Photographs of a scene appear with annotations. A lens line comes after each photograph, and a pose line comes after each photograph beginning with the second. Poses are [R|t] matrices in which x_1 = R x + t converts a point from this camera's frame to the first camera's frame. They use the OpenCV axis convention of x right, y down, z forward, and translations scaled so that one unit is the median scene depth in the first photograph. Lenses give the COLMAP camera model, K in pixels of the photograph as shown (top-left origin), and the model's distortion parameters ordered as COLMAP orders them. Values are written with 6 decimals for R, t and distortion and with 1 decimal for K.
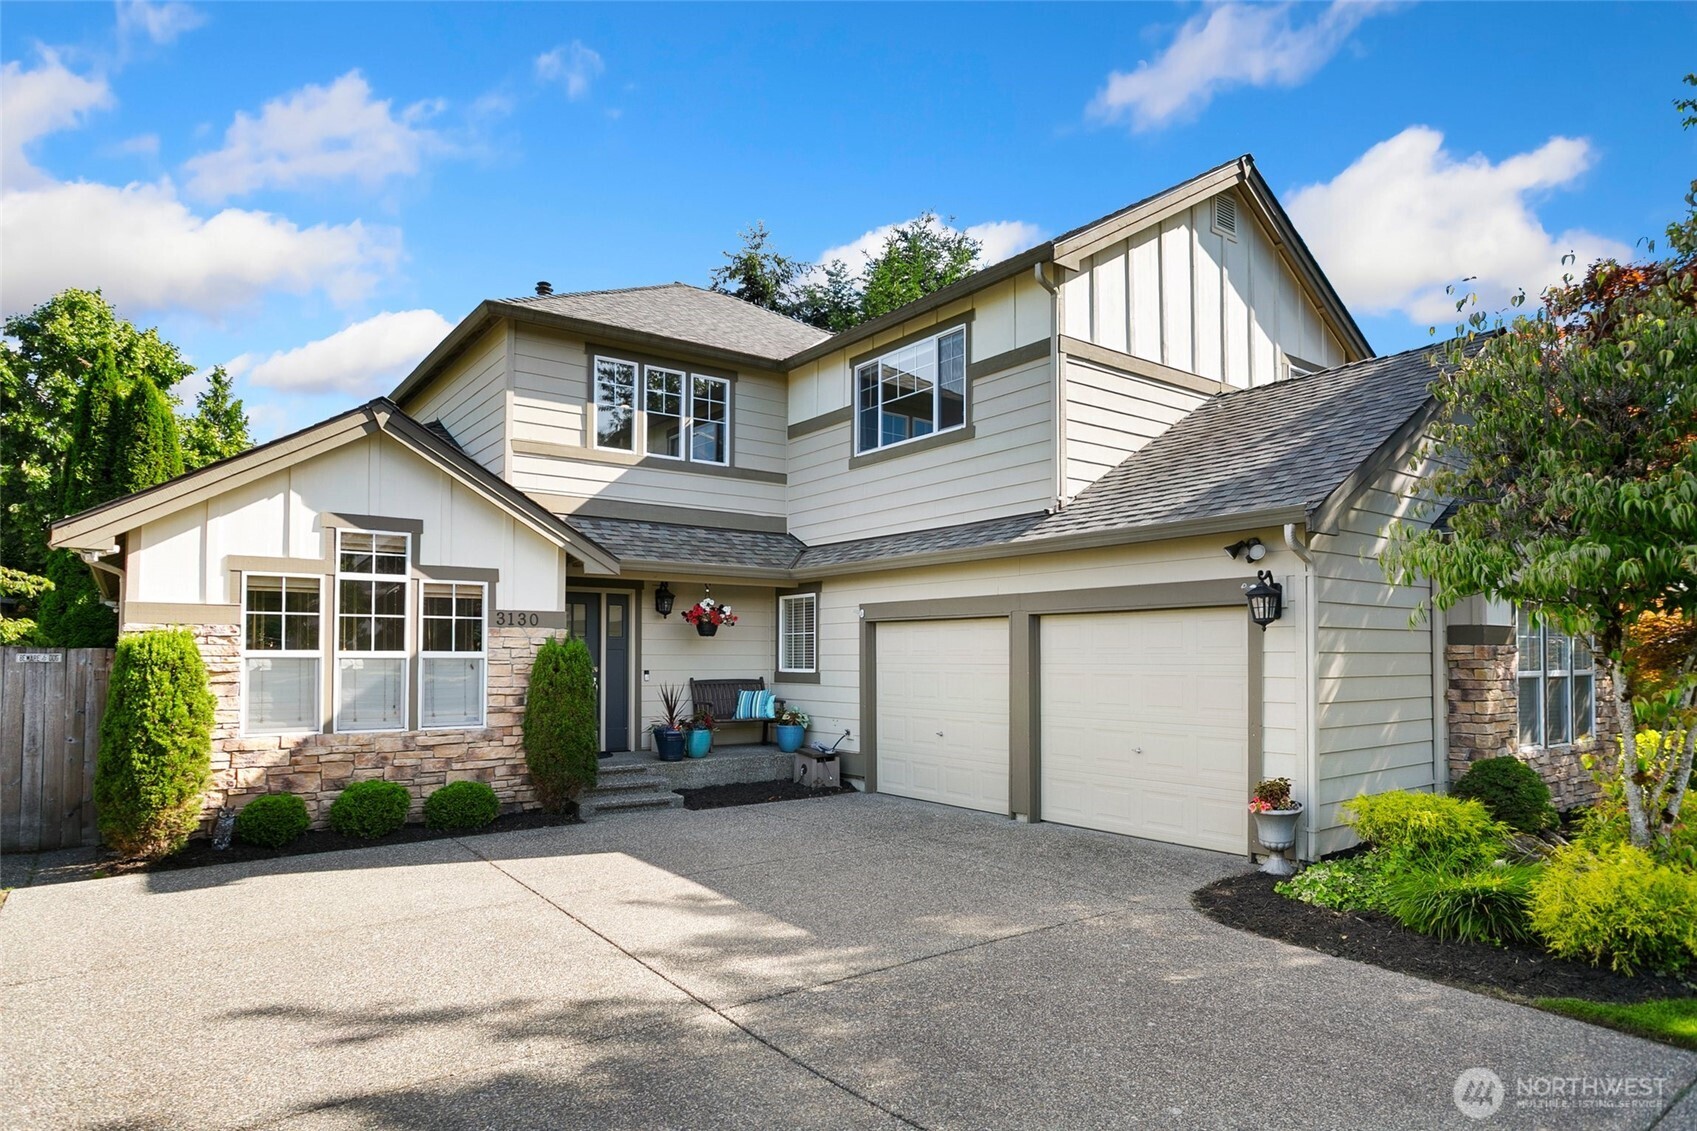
lens RADIAL K [[998.9, 0, 849.3], [0, 998.9, 623.2], [0, 0, 1]] dist [-0.002878, 0.001406]
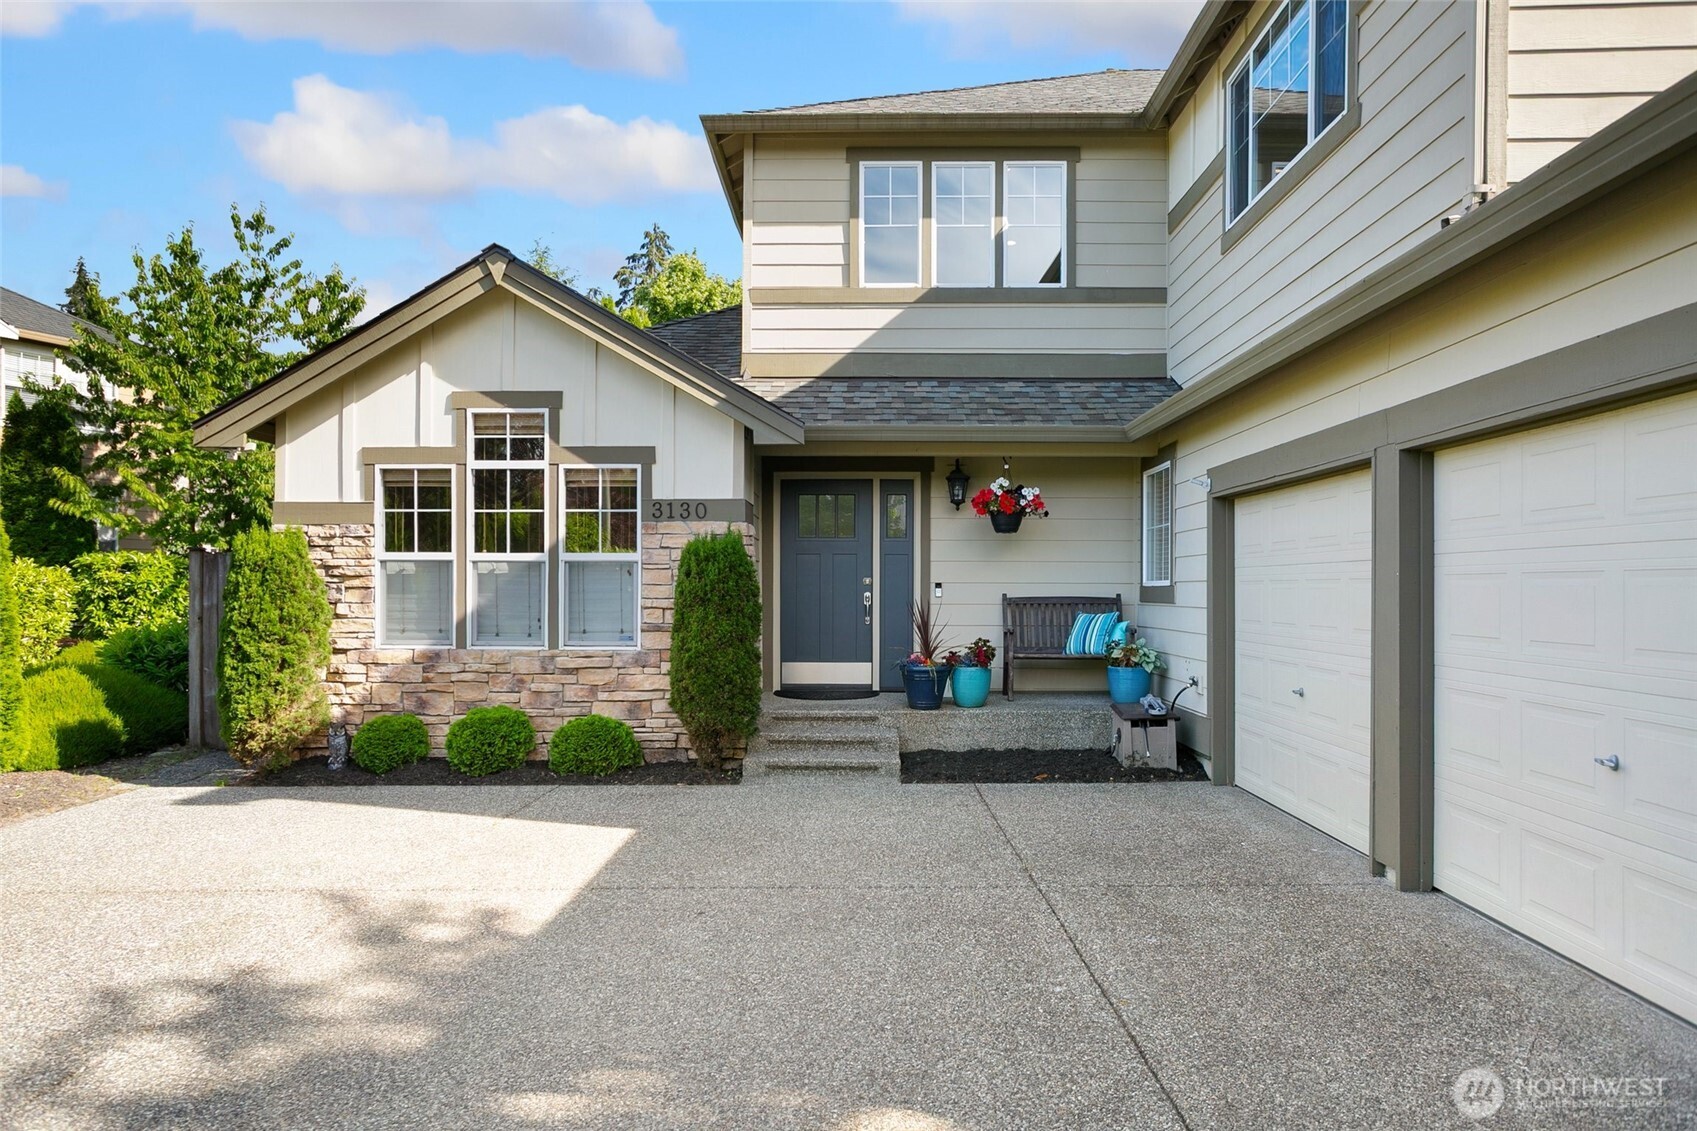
lens RADIAL K [[1058.9, 0, 860.7], [0, 1058.9, 588.2], [0, 0, 1]] dist [-0.009982, 0.000948]
pose [[0.792340, -0.000896, -0.610079, 0.275446], [0.019575, 0.999521, 0.023954, 0.039031], [0.609765, -0.030922, 0.791979, 0.438850]]
